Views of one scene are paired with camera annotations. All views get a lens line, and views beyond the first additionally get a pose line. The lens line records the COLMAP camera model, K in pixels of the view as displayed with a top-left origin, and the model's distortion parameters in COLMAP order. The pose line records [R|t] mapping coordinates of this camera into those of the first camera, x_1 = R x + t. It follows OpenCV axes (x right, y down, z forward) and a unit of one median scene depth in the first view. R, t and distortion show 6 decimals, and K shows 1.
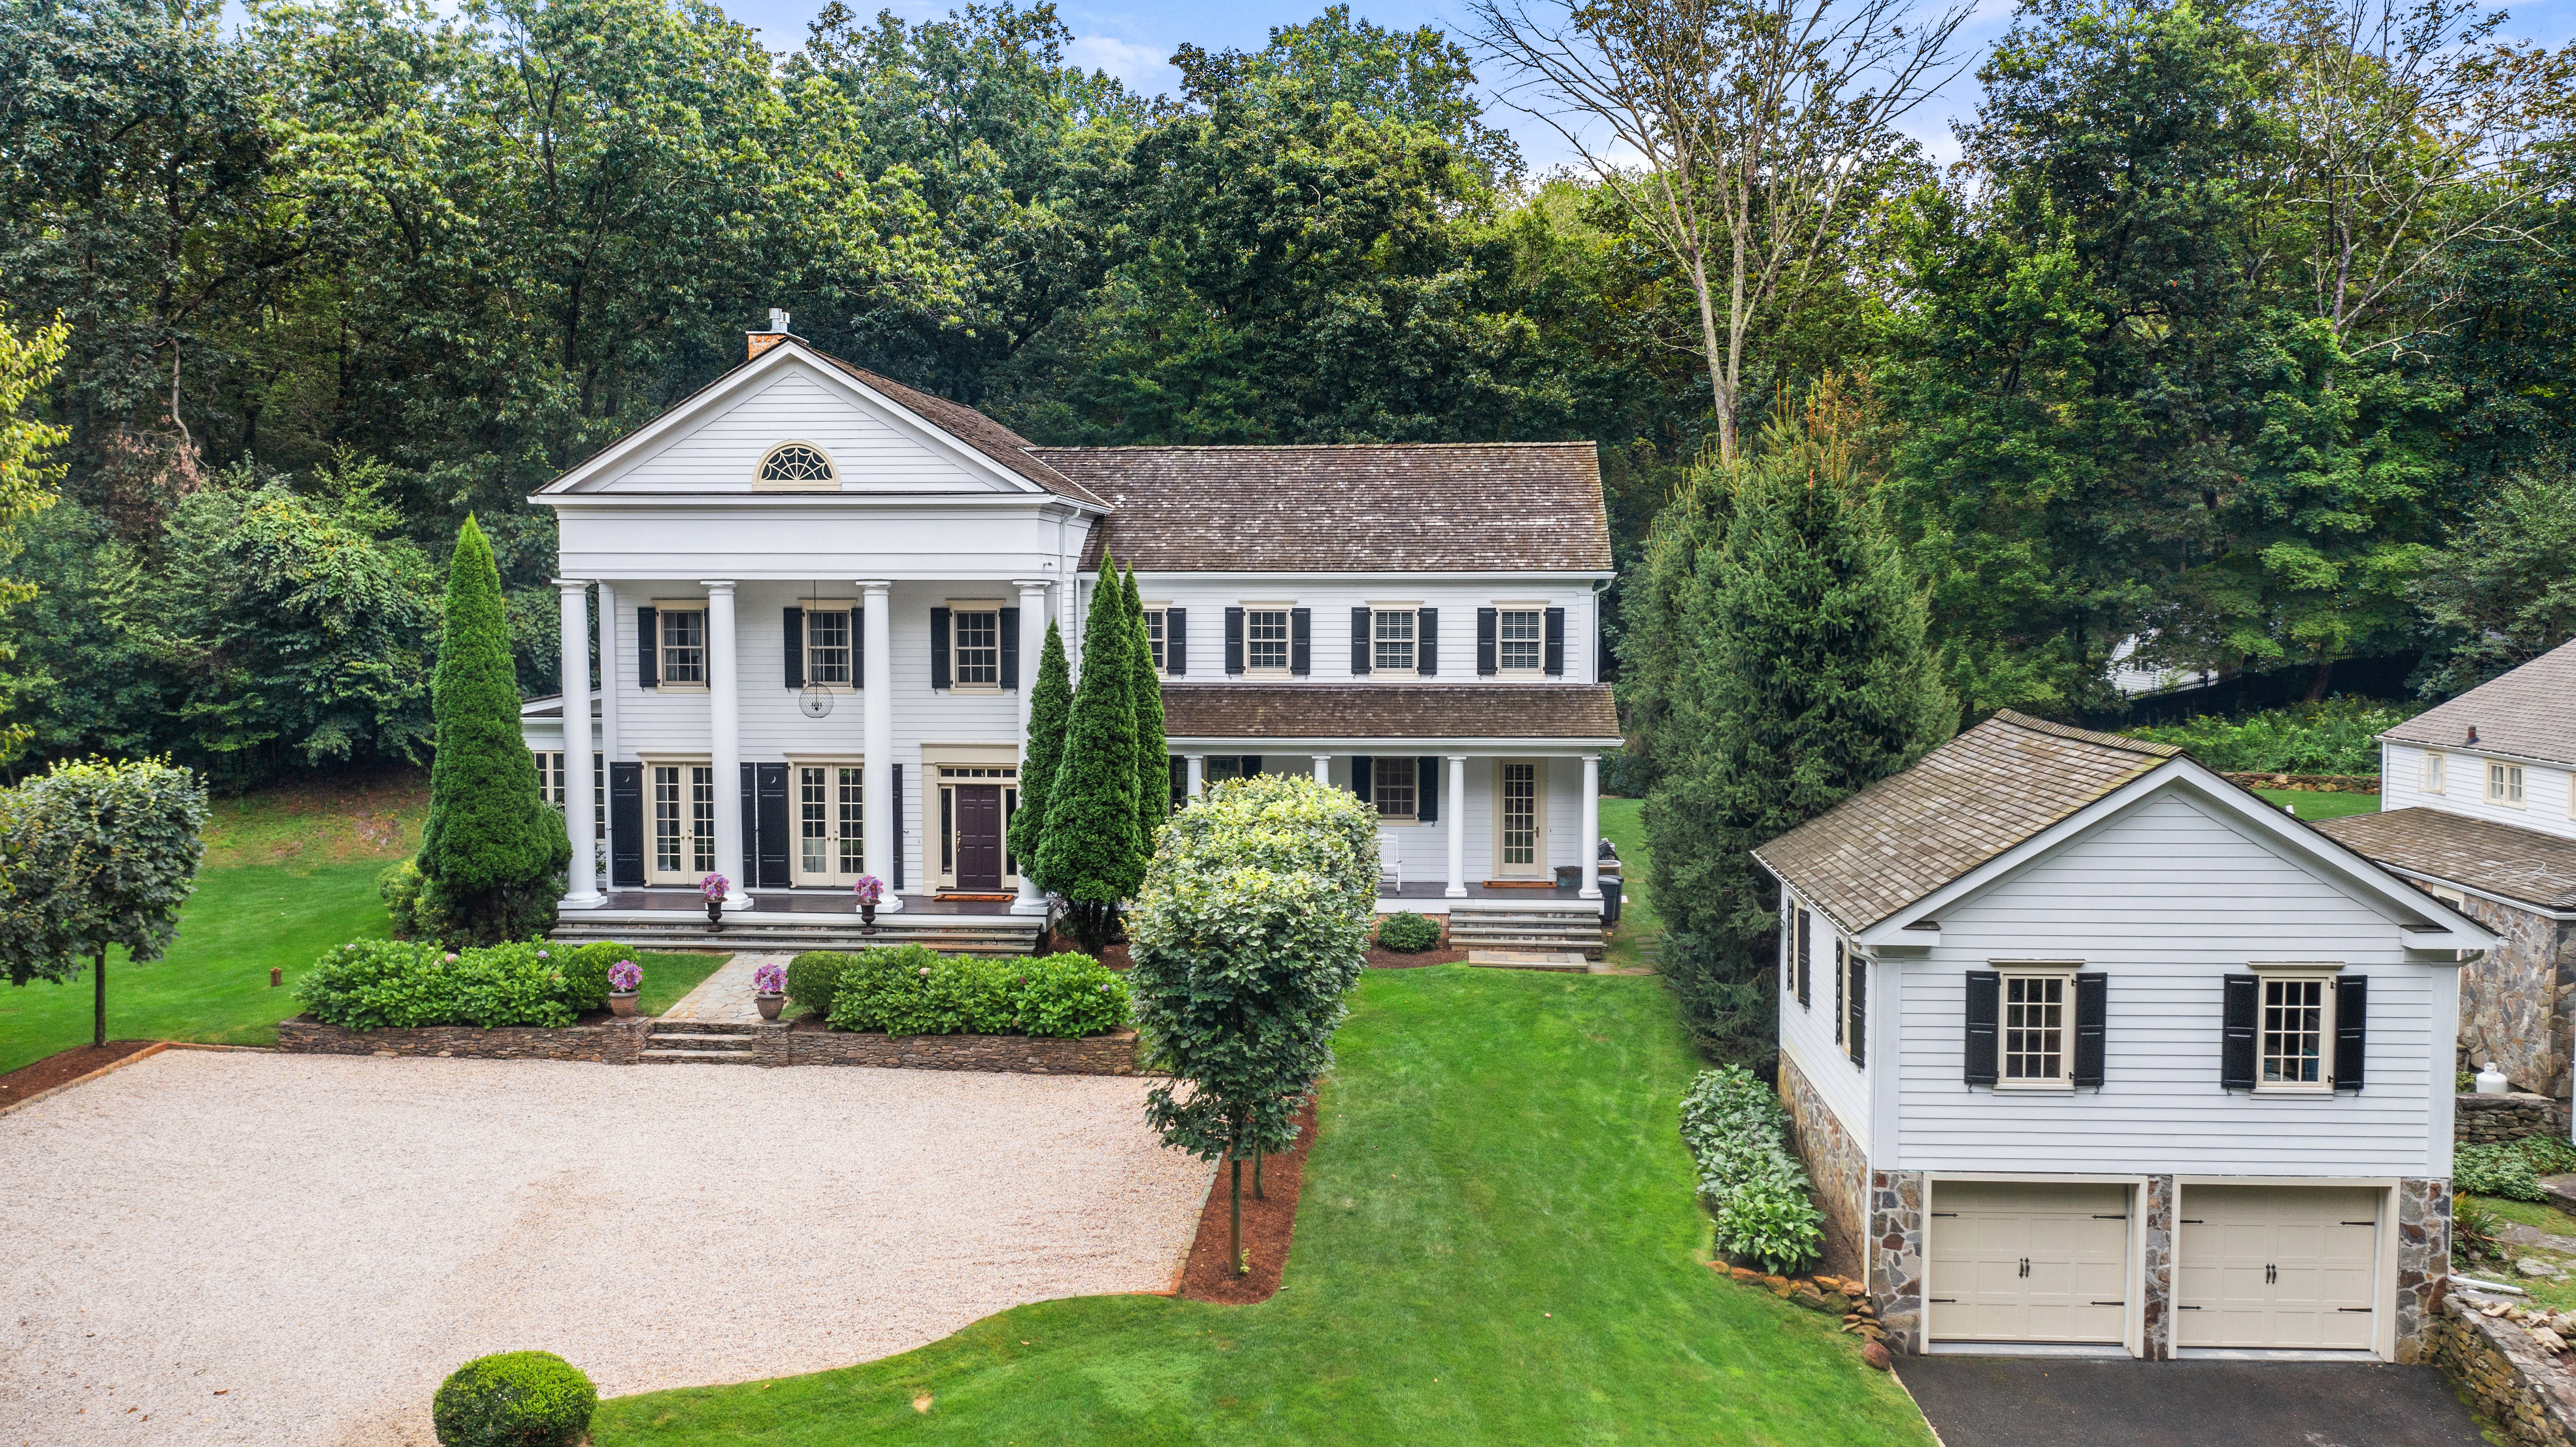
lens RADIAL K [[2072.5, 0, 1286.7], [0, 2072.5, 722.7], [0, 0, 1]] dist [-0.007082, 0.005347]
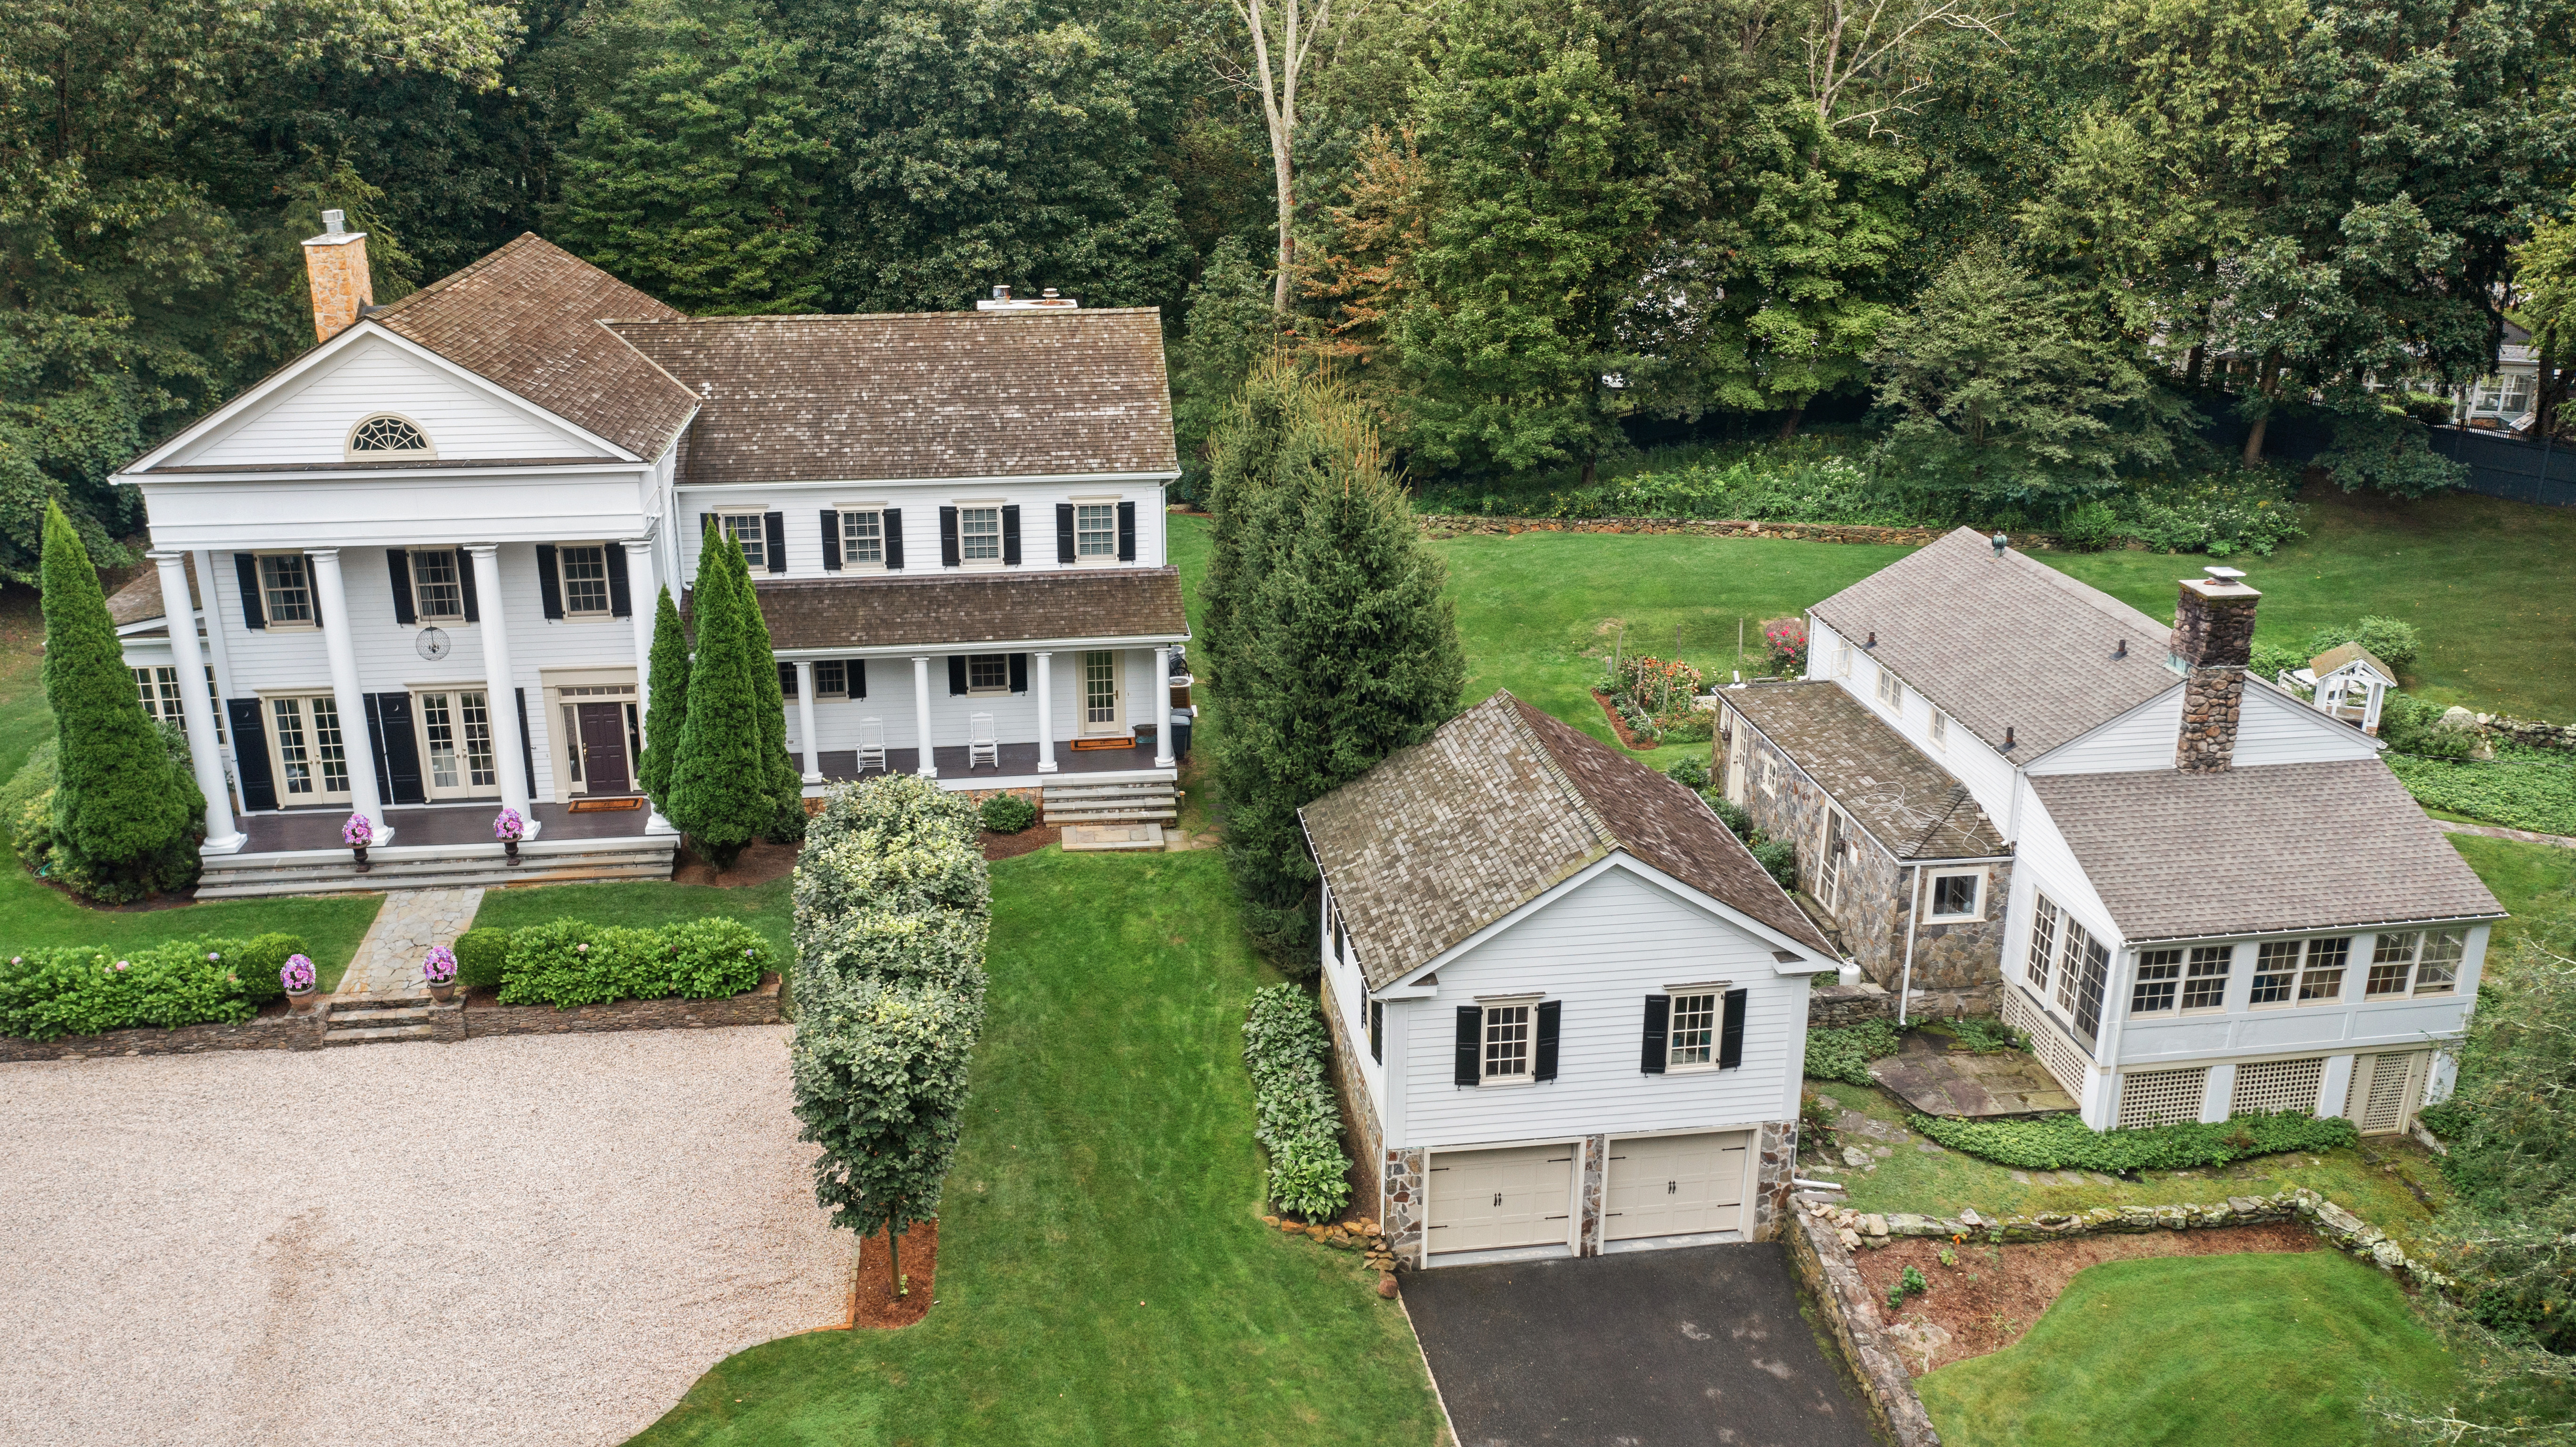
lens RADIAL K [[2072.5, 0, 1289.2], [0, 2072.5, 728.8], [0, 0, 1]] dist [-0.007082, 0.005347]
pose [[0.978683, -0.064508, 0.194984, -0.009317], [0.009195, 0.962203, 0.272179, -0.260956], [-0.205172, -0.264584, 0.942284, -0.096796]]
